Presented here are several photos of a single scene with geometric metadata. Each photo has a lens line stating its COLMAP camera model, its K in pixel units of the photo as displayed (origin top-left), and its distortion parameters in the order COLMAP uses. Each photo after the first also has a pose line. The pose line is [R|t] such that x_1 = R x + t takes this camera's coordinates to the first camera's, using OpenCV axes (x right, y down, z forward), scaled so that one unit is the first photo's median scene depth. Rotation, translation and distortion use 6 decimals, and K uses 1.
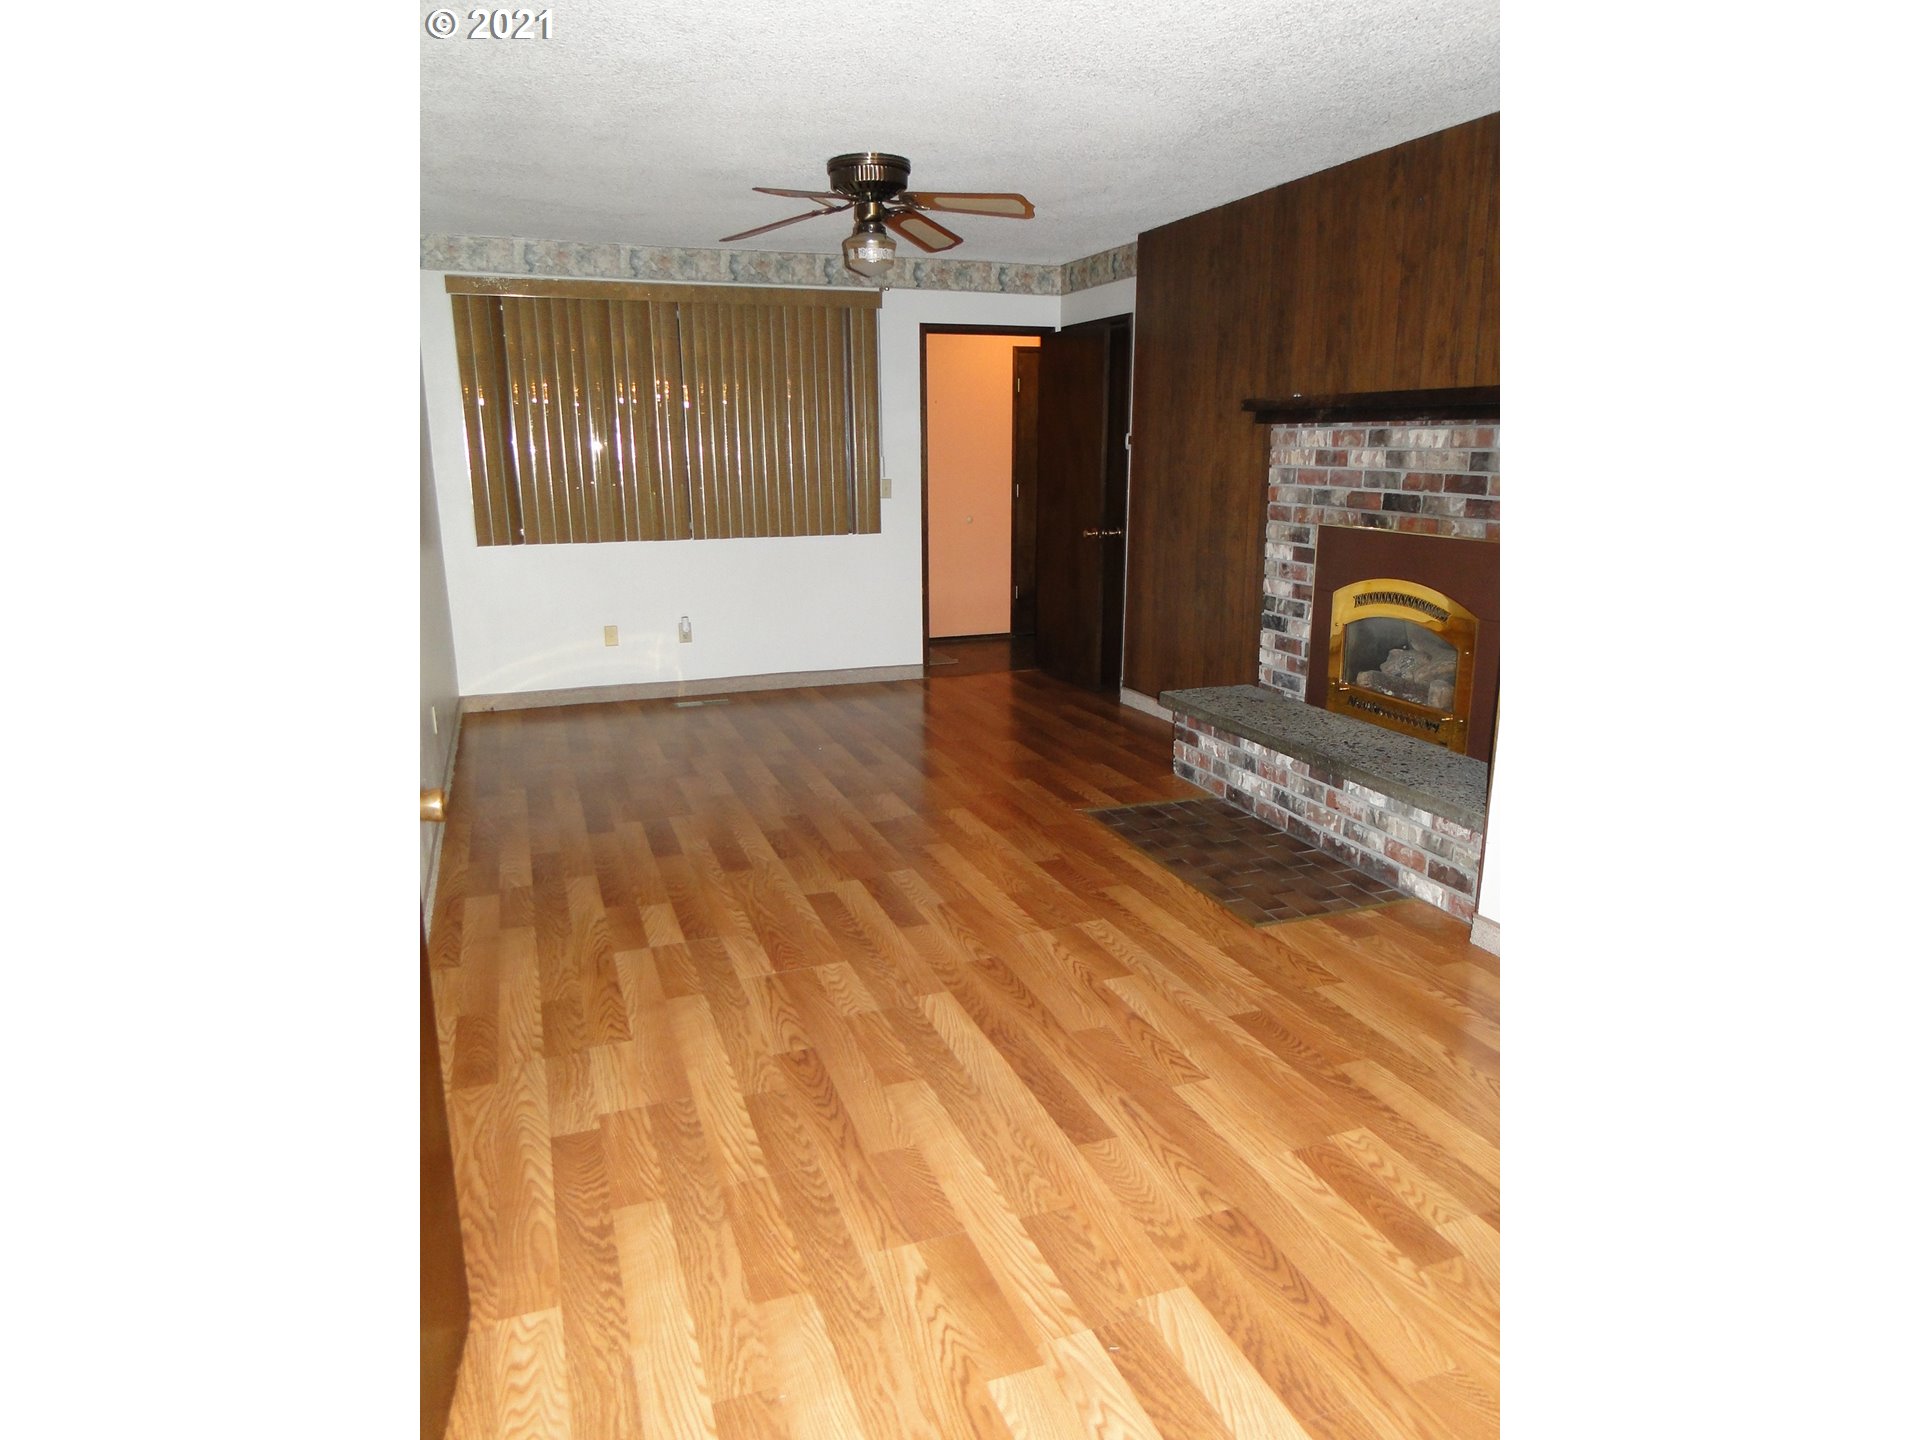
lens RADIAL K [[1166.3, 0, 965.3], [0, 1166.3, 718.6], [0, 0, 1]] dist [-0.005099, -0.000313]
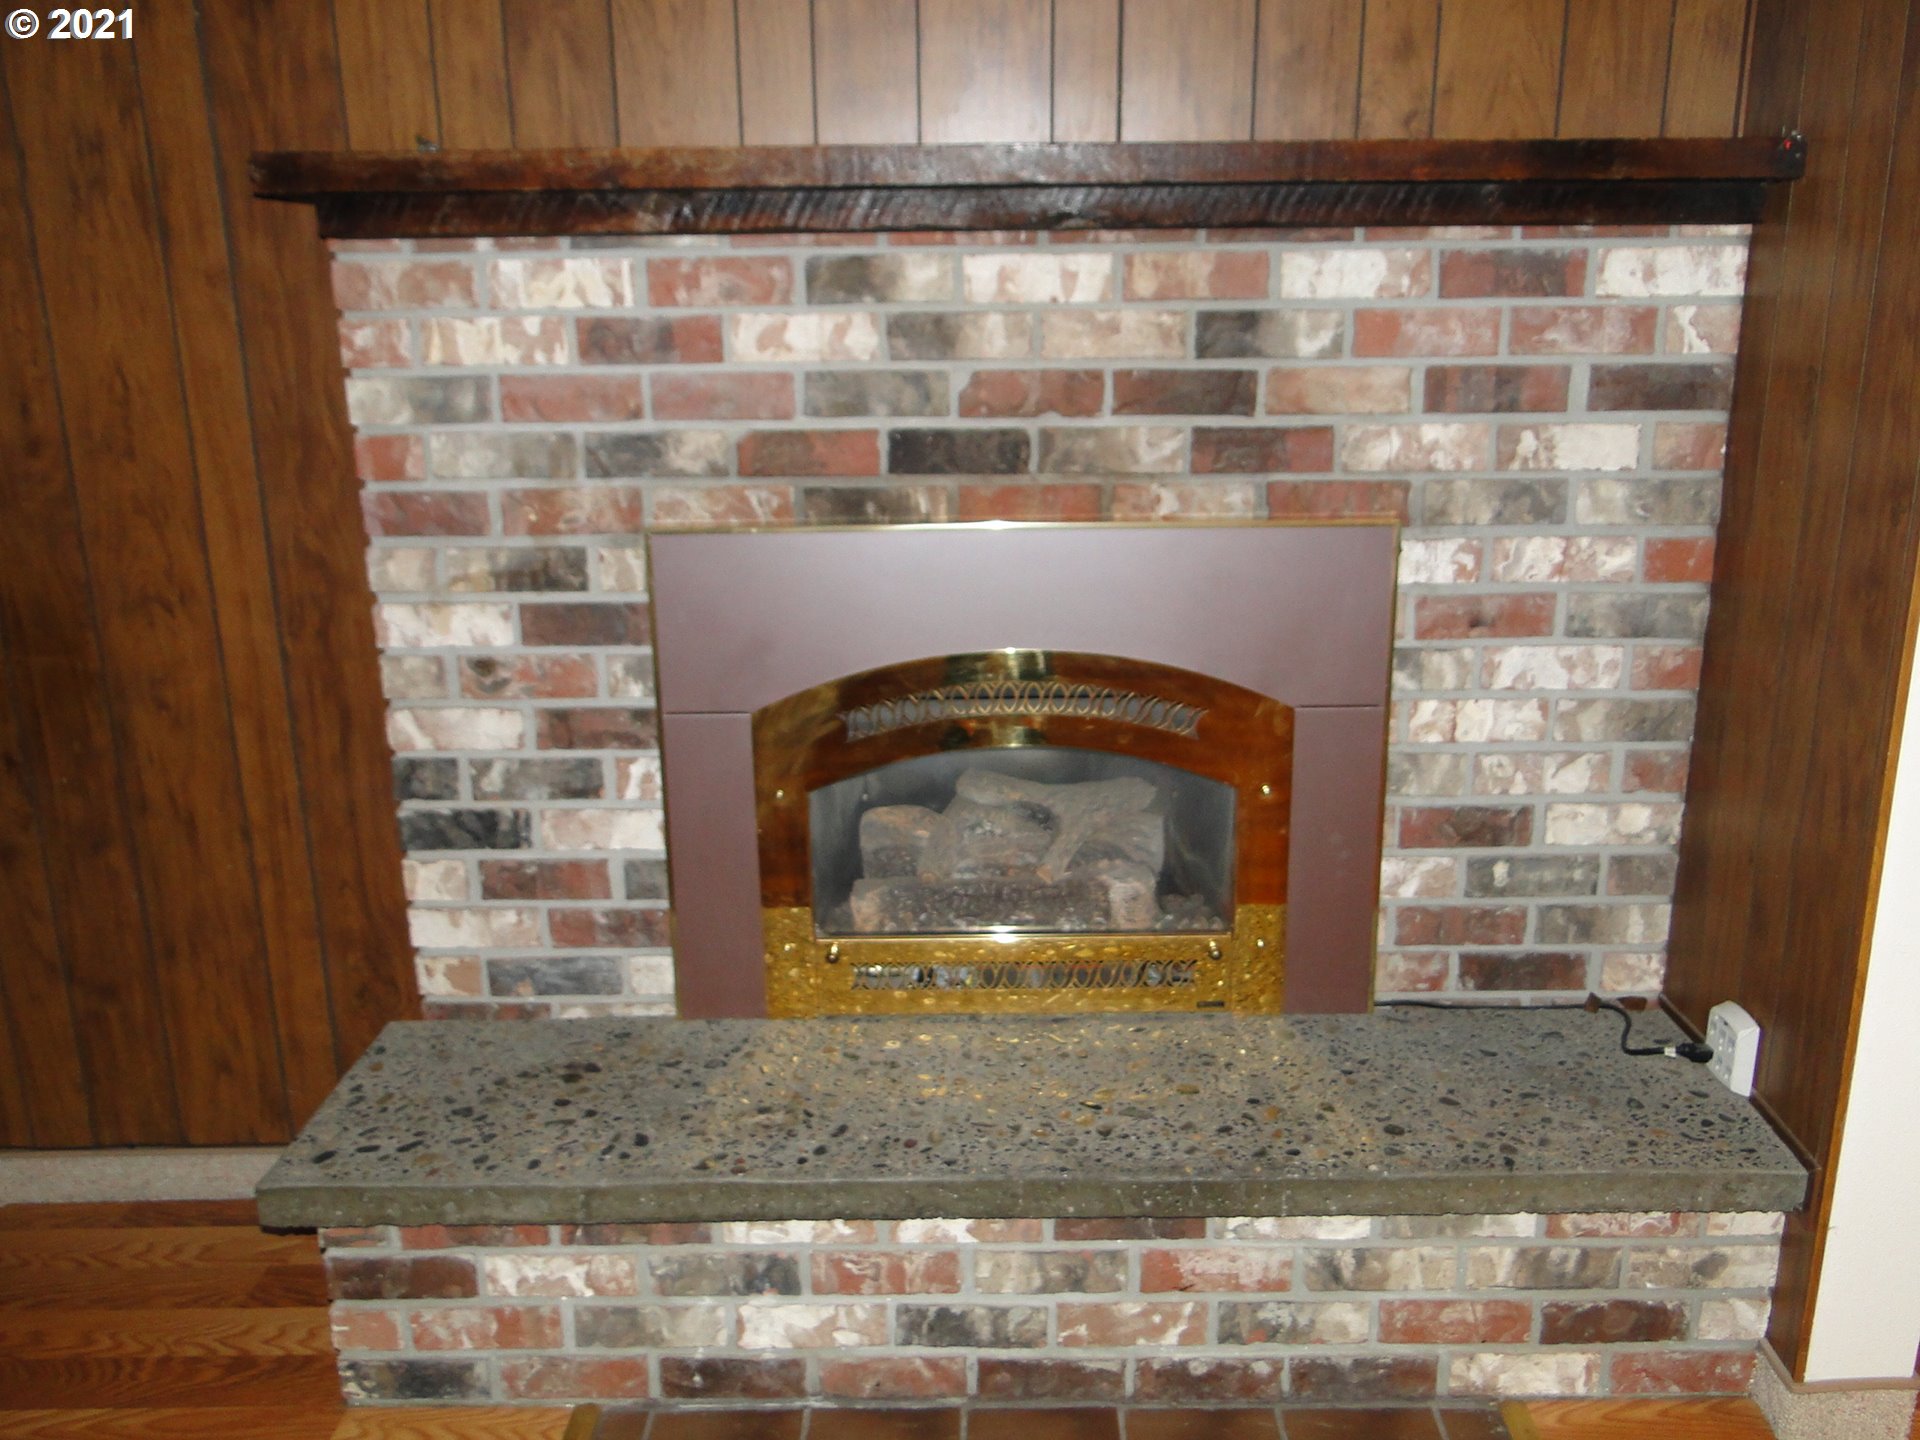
lens RADIAL K [[1615.8, 0, 963.0], [0, 1615.8, 703.1], [0, 0, 1]] dist [0.000232, -0.000176]
pose [[0.354106, -0.257767, 0.898980, -0.107179], [0.227551, 0.956124, 0.184520, -0.189083], [-0.907100, 0.139225, 0.397224, 0.746096]]
